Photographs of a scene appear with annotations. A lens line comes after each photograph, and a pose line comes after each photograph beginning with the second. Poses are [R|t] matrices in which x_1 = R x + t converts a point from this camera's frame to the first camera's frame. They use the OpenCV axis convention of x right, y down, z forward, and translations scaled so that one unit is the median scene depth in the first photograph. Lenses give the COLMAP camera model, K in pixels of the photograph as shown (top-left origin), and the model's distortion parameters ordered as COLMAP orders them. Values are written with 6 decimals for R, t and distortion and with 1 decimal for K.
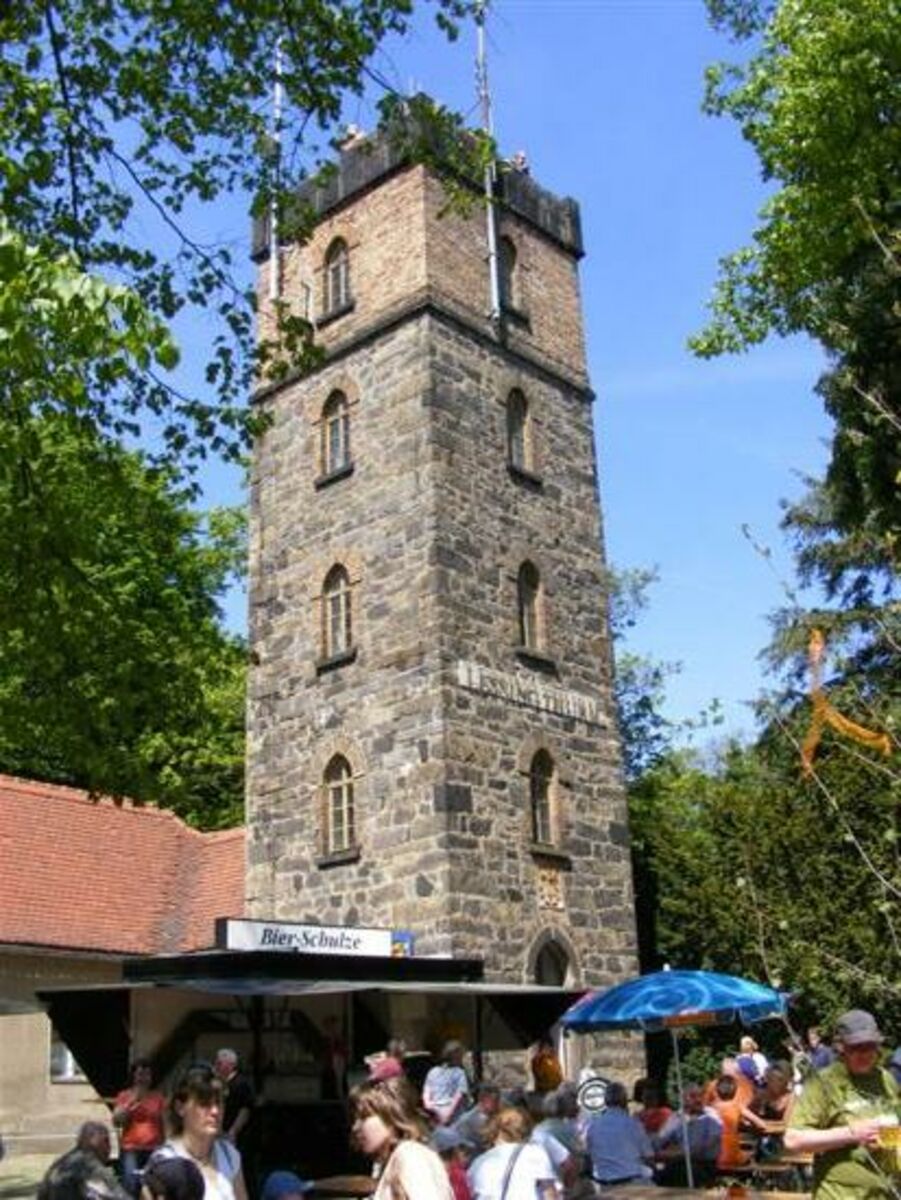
lens RADIAL K [[1341.4, 0, 450.5], [0, 1341.4, 600.0], [0, 0, 1]] dist [-0.222183, 0.291141]
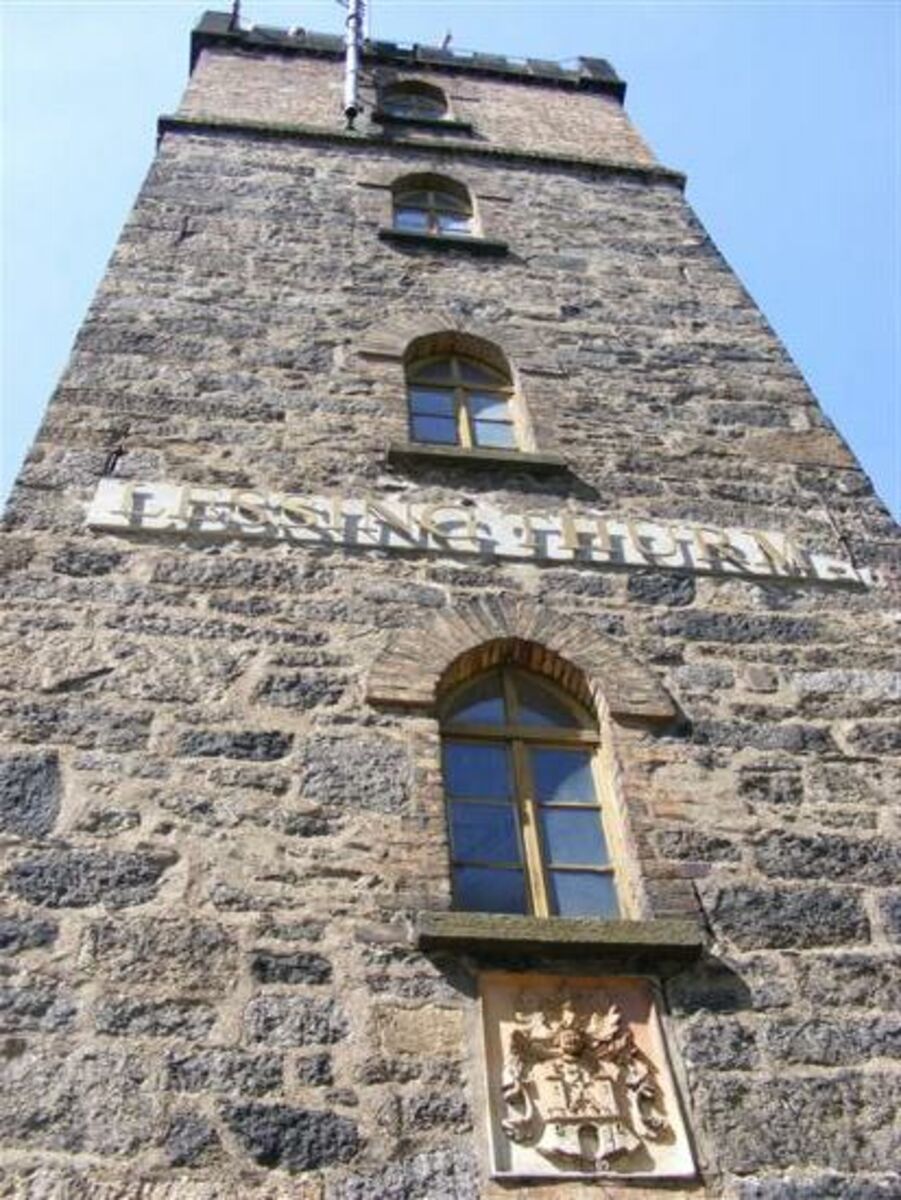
lens RADIAL K [[1341.4, 0, 450.5], [0, 1341.4, 600.0], [0, 0, 1]] dist [-0.222183, 0.291141]
pose [[0.765143, -0.531444, -0.363487, 0.155529], [0.264168, 0.773958, -0.575504, 0.246805], [0.587172, 0.344321, 0.732579, 0.760619]]
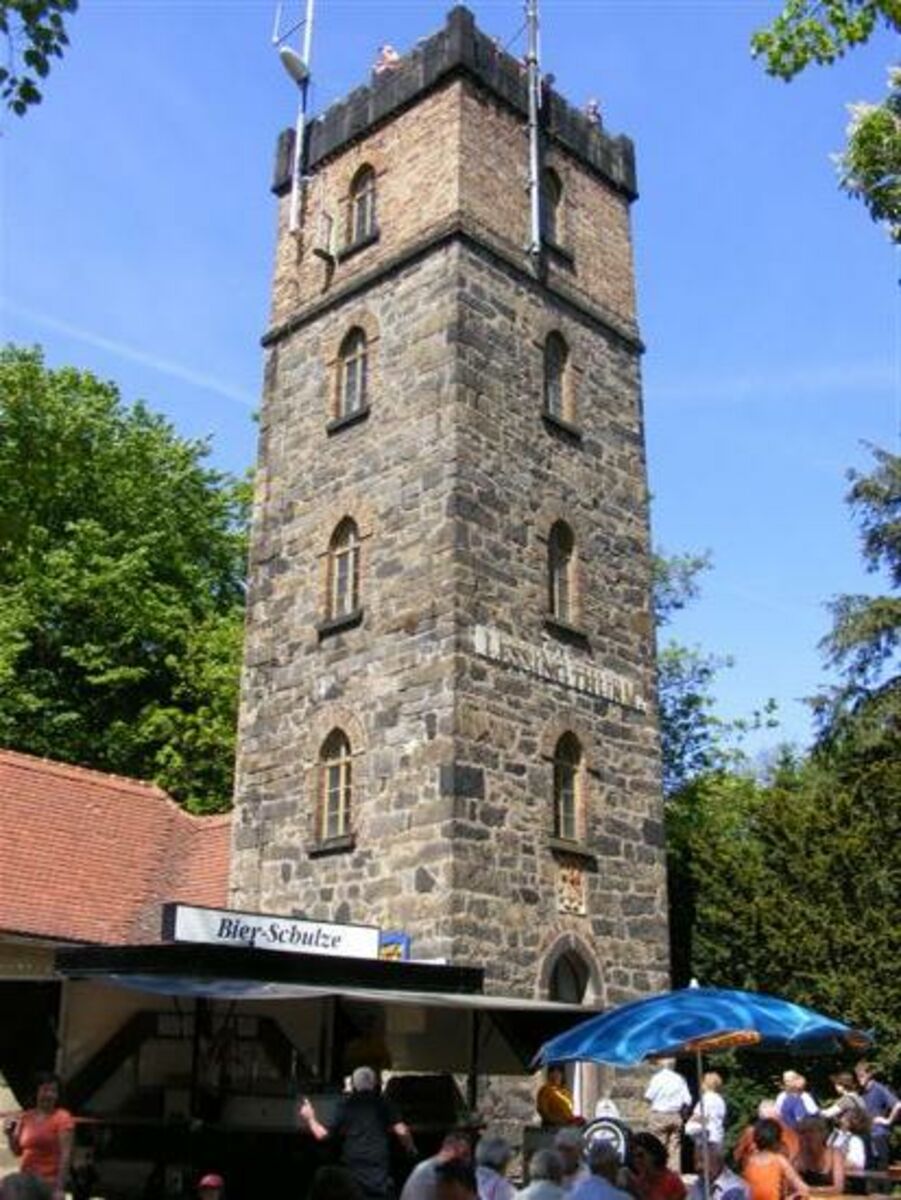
lens RADIAL K [[1341.4, 0, 450.5], [0, 1341.4, 600.0], [0, 0, 1]] dist [-0.222183, 0.291141]
pose [[0.998571, 0.034587, -0.040744, 0.022702], [-0.034912, 0.999364, -0.007289, 0.032680], [0.040466, 0.008701, 0.999143, 0.113672]]
